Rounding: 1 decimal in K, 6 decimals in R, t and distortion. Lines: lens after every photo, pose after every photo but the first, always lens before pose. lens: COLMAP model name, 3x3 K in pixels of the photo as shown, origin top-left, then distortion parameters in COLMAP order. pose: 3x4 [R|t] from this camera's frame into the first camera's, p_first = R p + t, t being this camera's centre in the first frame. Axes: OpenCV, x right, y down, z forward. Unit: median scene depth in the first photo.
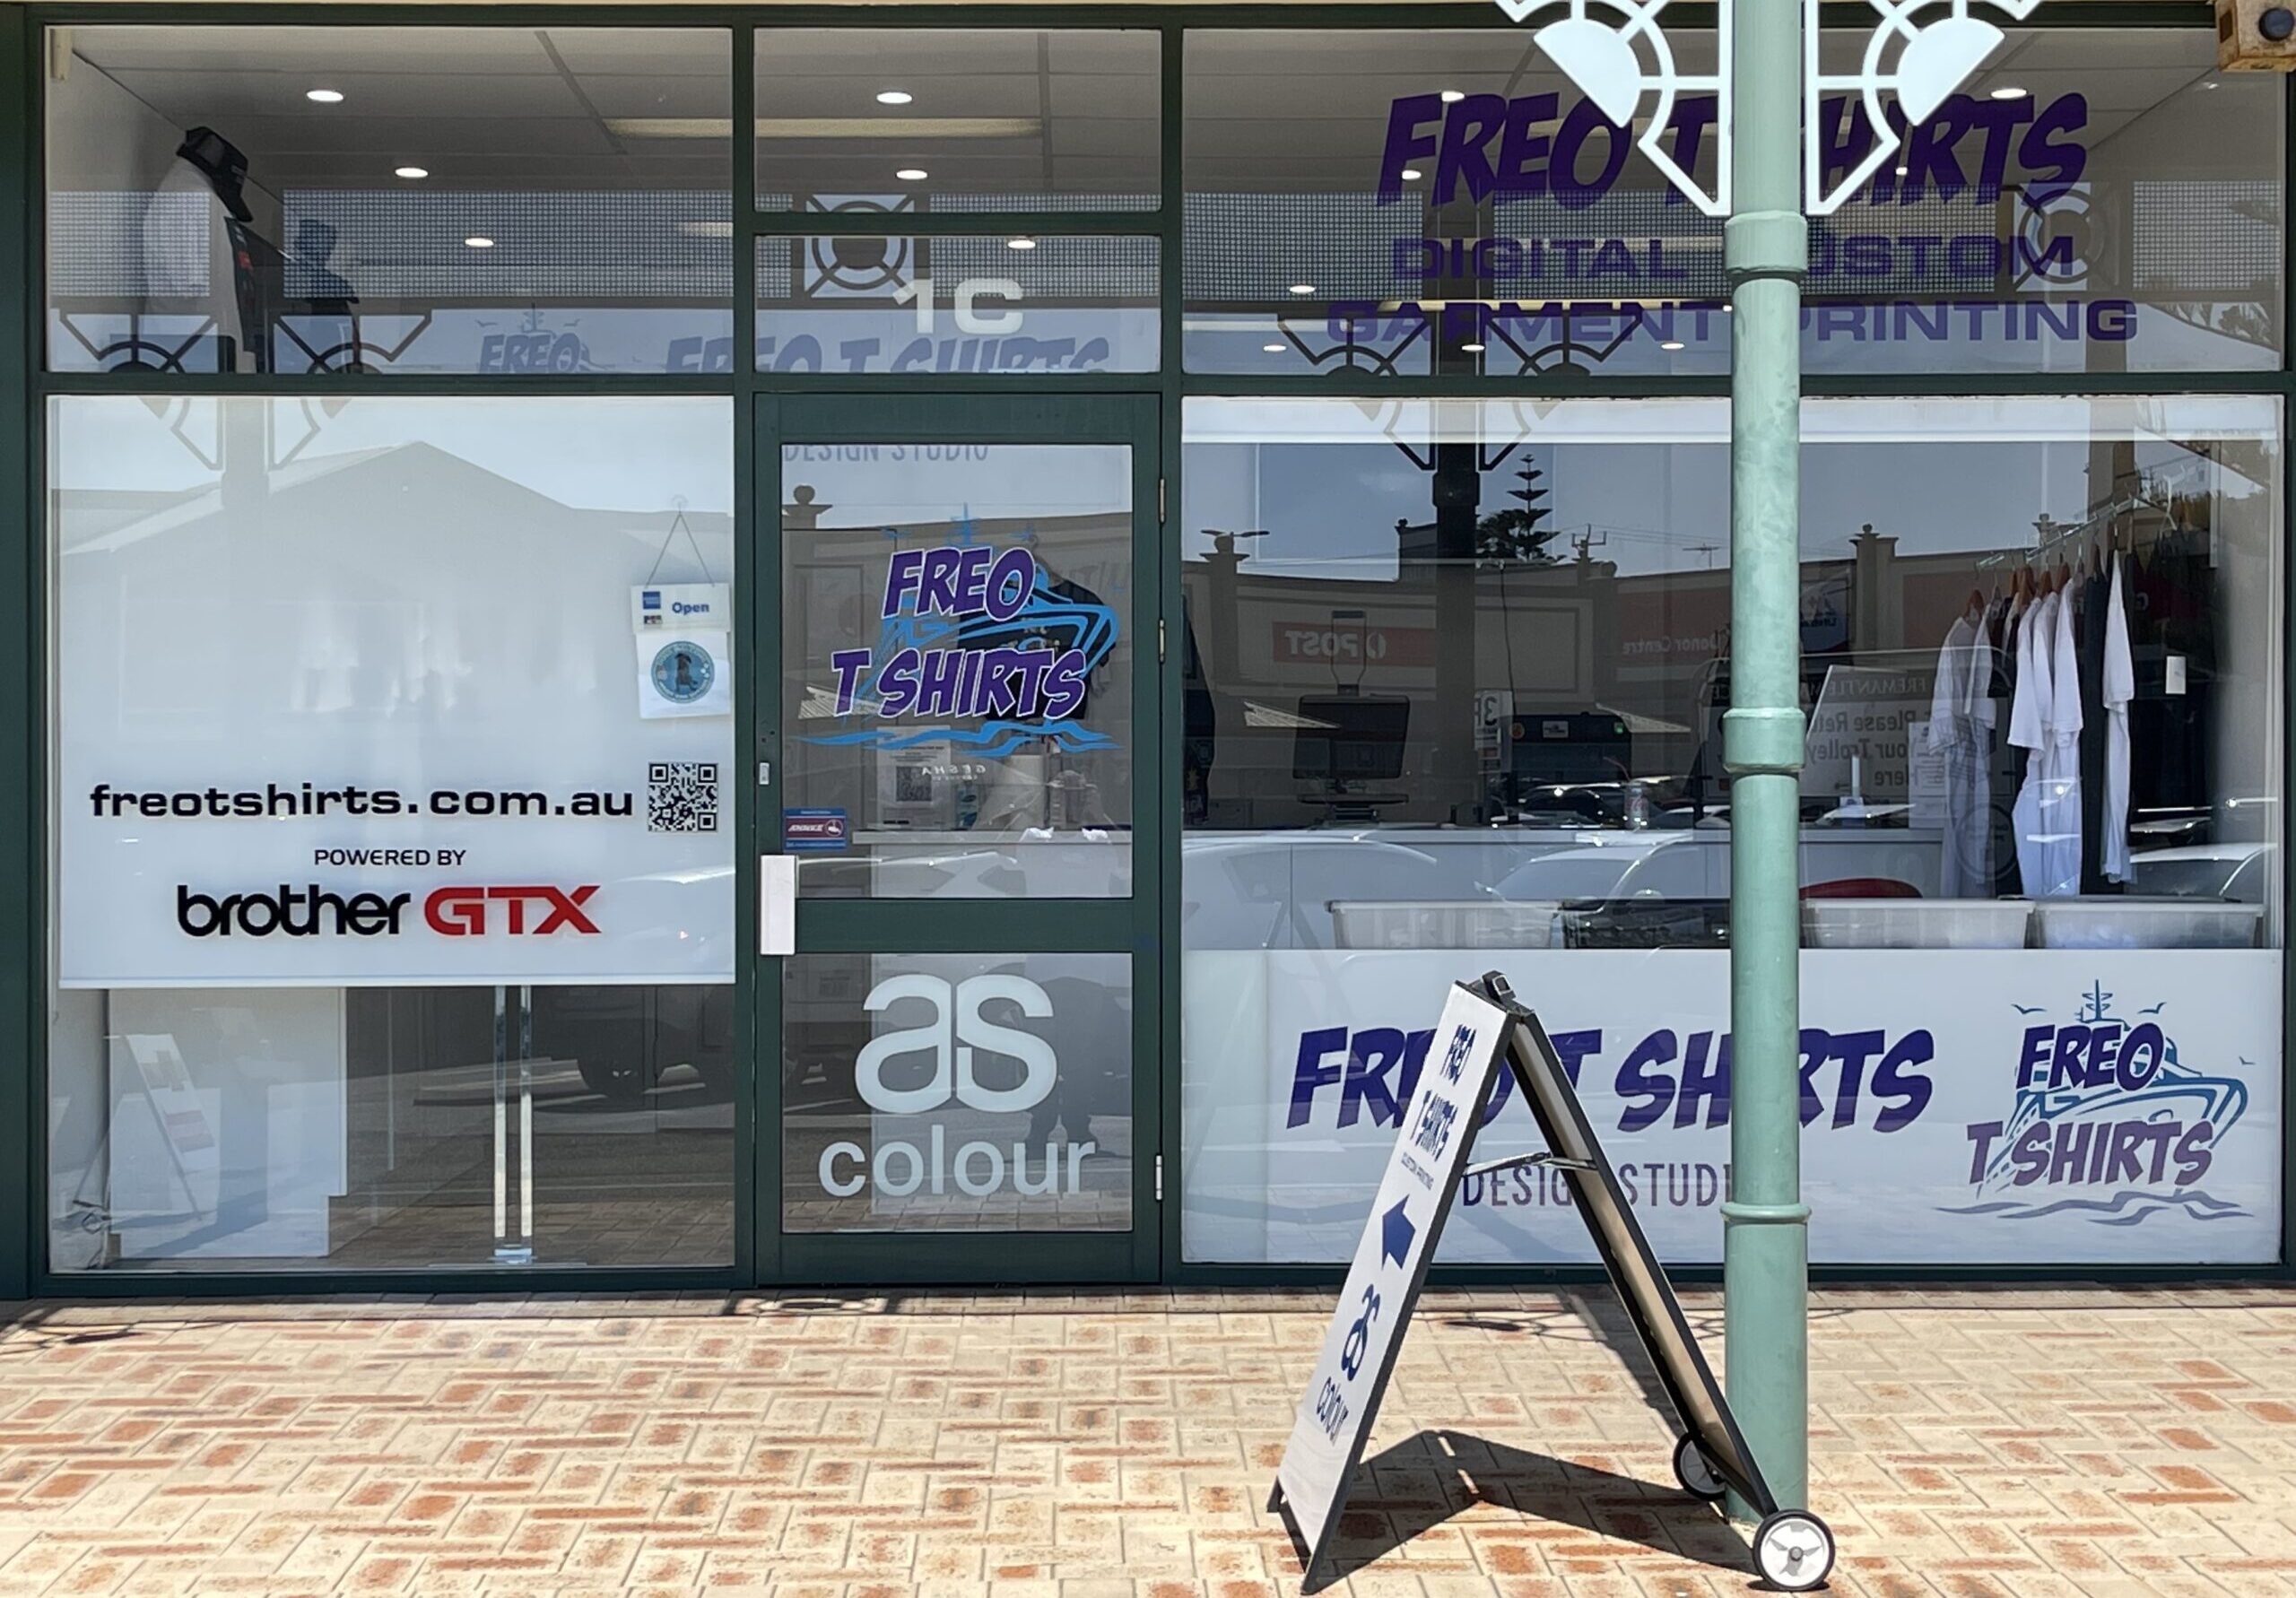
lens RADIAL K [[3748.6, 0, 1153.0], [0, 3748.6, 799.2], [0, 0, 1]] dist [0.001562, 0.000000]
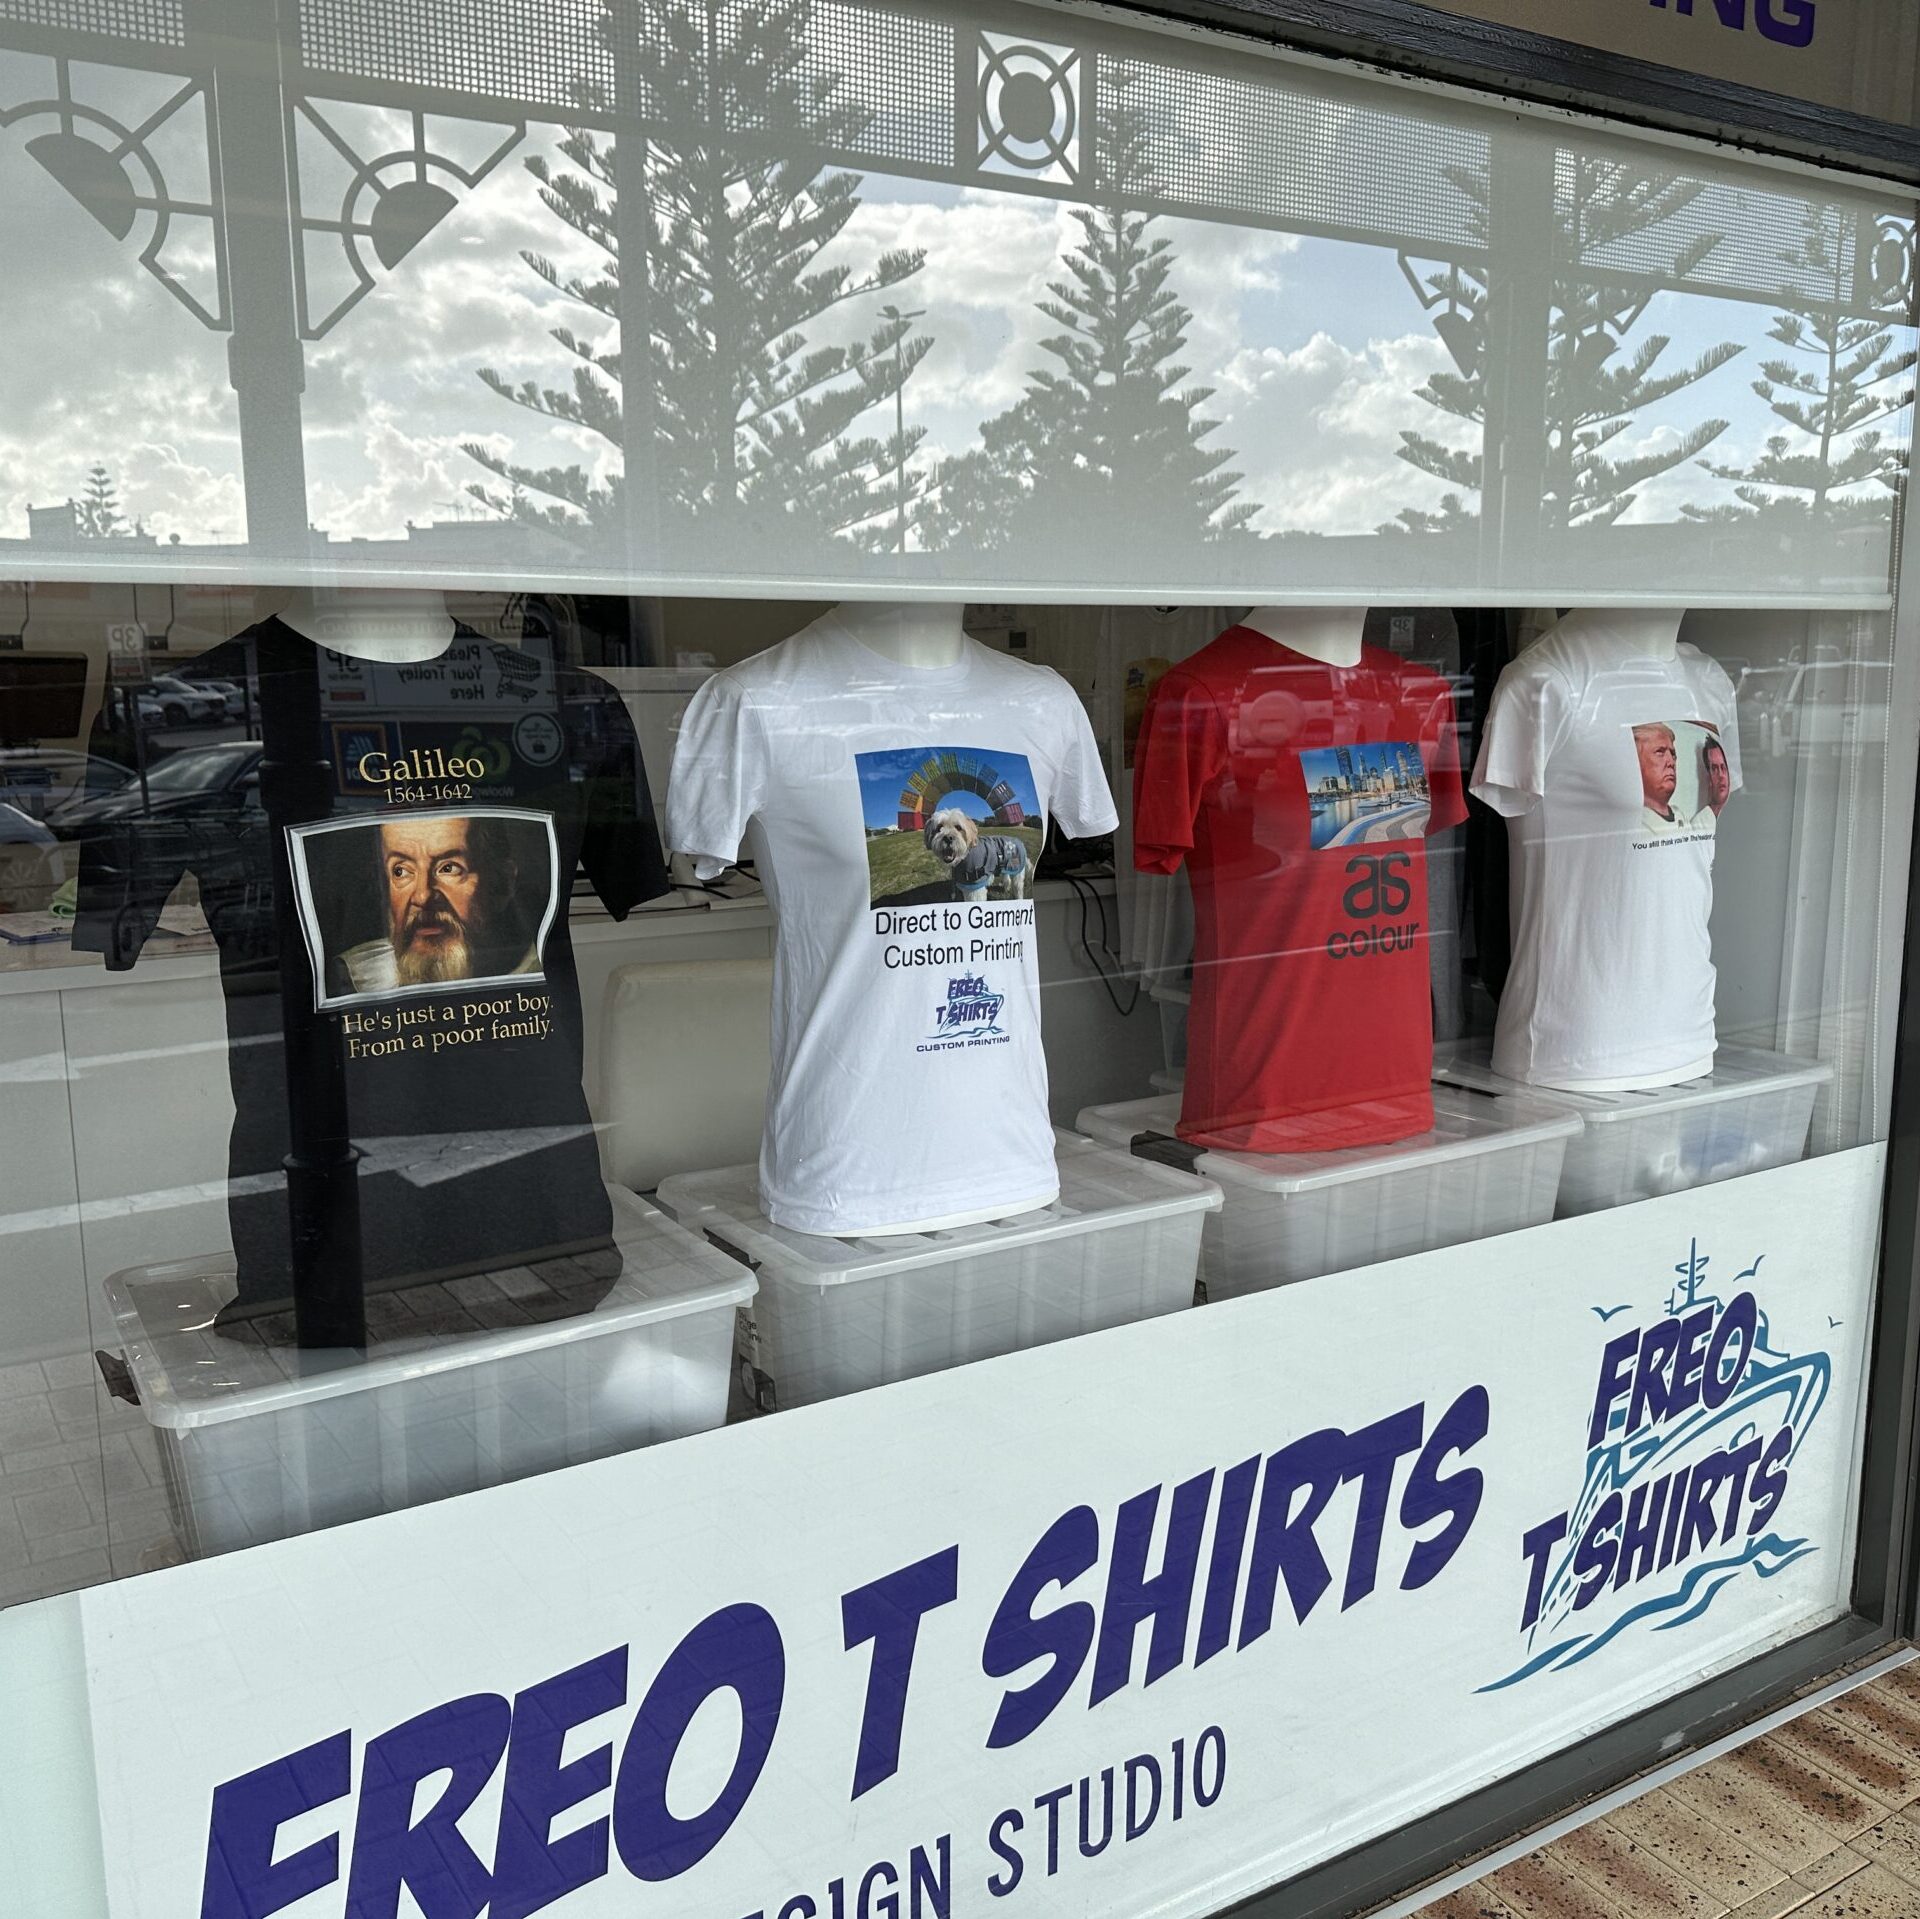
lens RADIAL K [[1811.4, 0, 966.9], [0, 1811.4, 948.5], [0, 0, 1]] dist [0.034429, 0.000000]
pose [[0.858349, -0.084025, 0.506139, 0.020384], [0.006261, 0.988141, 0.153424, -0.038715], [-0.513028, -0.128522, 0.848695, 0.830183]]
